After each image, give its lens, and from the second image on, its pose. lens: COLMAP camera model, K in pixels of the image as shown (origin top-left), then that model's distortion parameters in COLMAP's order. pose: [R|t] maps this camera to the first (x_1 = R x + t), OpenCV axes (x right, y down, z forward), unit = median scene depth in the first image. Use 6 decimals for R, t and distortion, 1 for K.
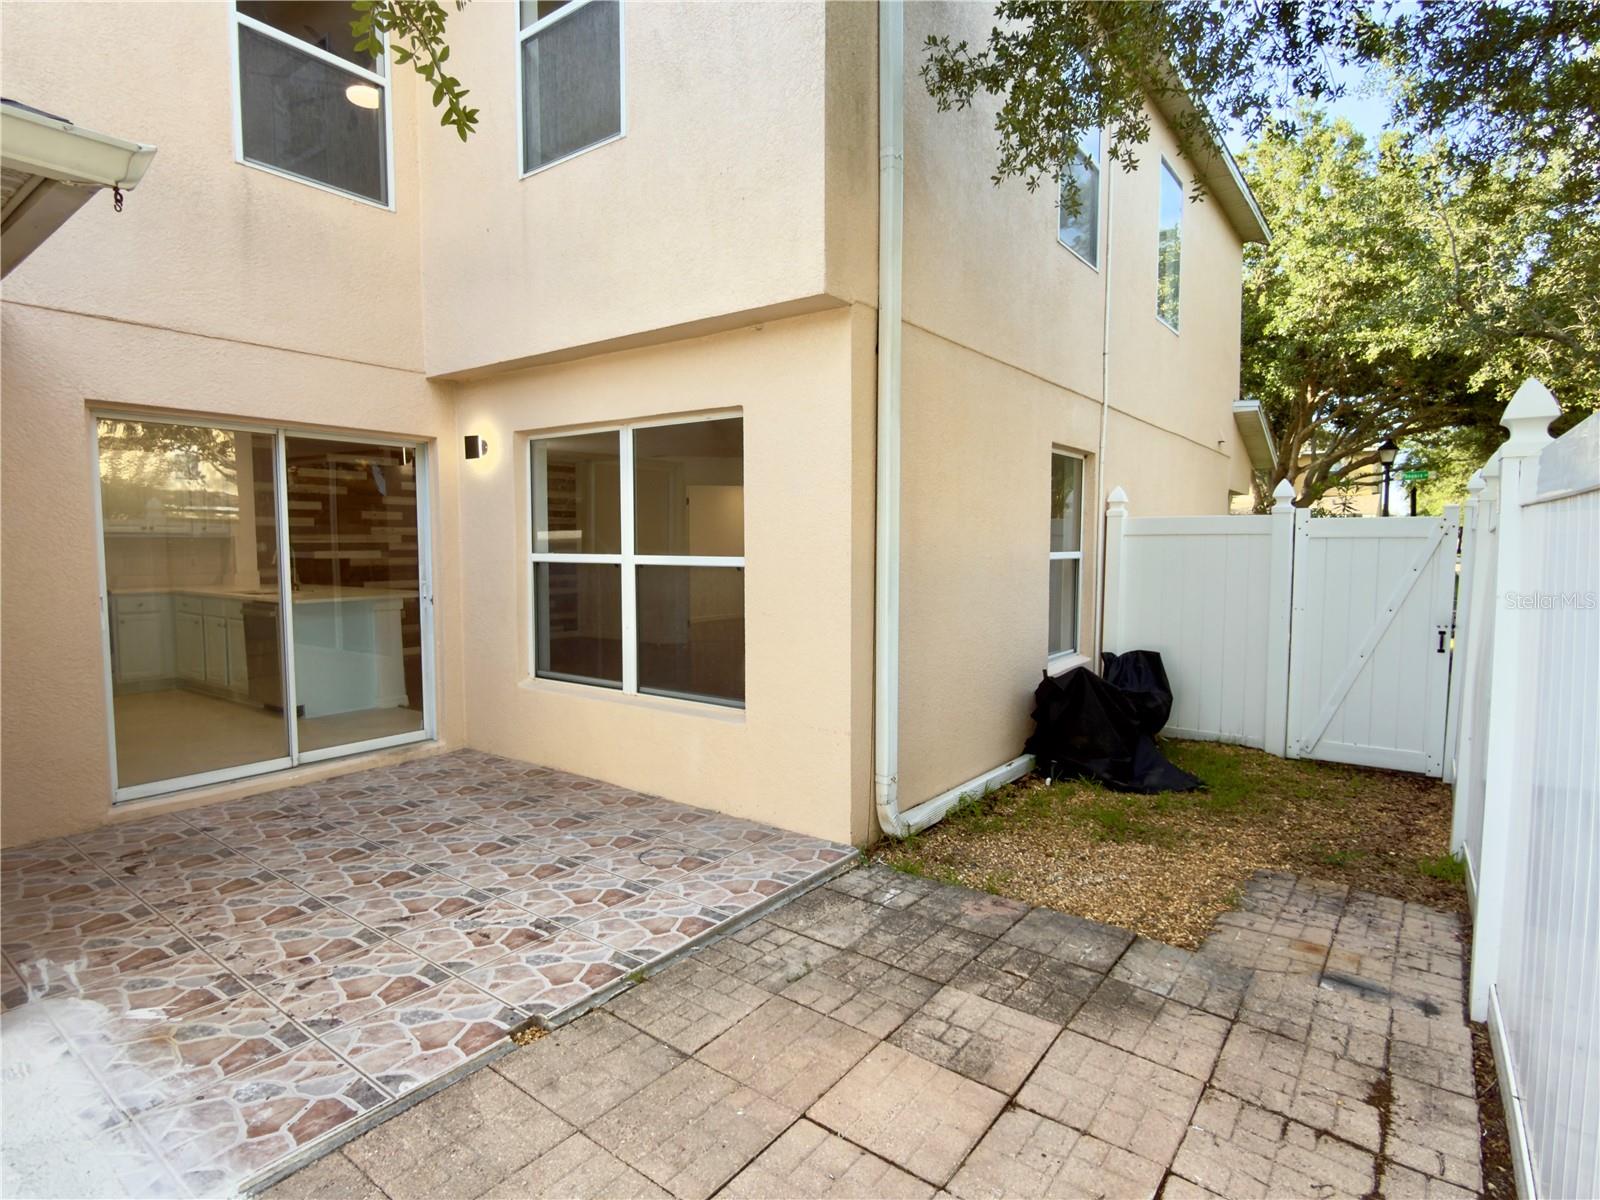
lens RADIAL K [[843.4, 0, 800.0], [0, 843.4, 600.0], [0, 0, 1]] dist [0.000699, 0.000112]
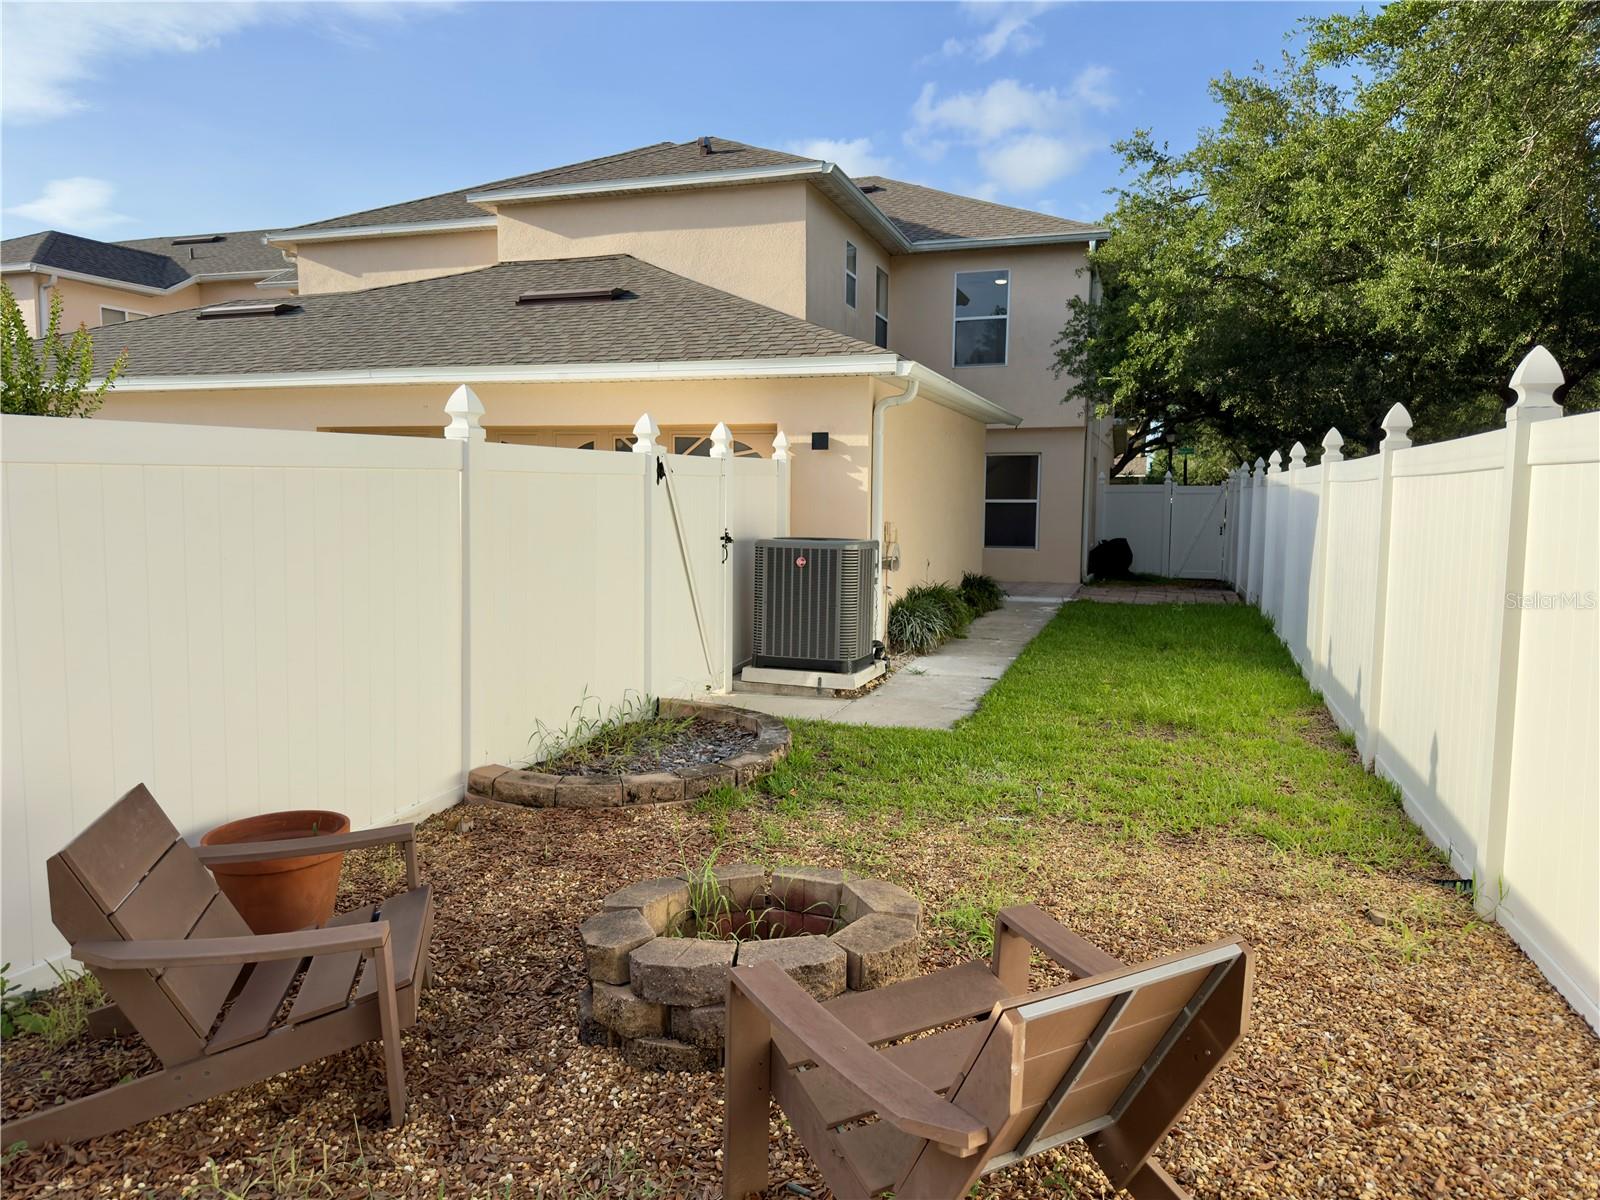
lens RADIAL K [[1132.2, 0, 800.0], [0, 1132.2, 600.0], [0, 0, 1]] dist [0.149245, -0.000235]
pose [[0.942671, -0.027408, 0.332596, -1.815251], [0.018915, 0.999408, 0.028747, 0.142336], [-0.333187, -0.020808, 0.942631, -2.121882]]
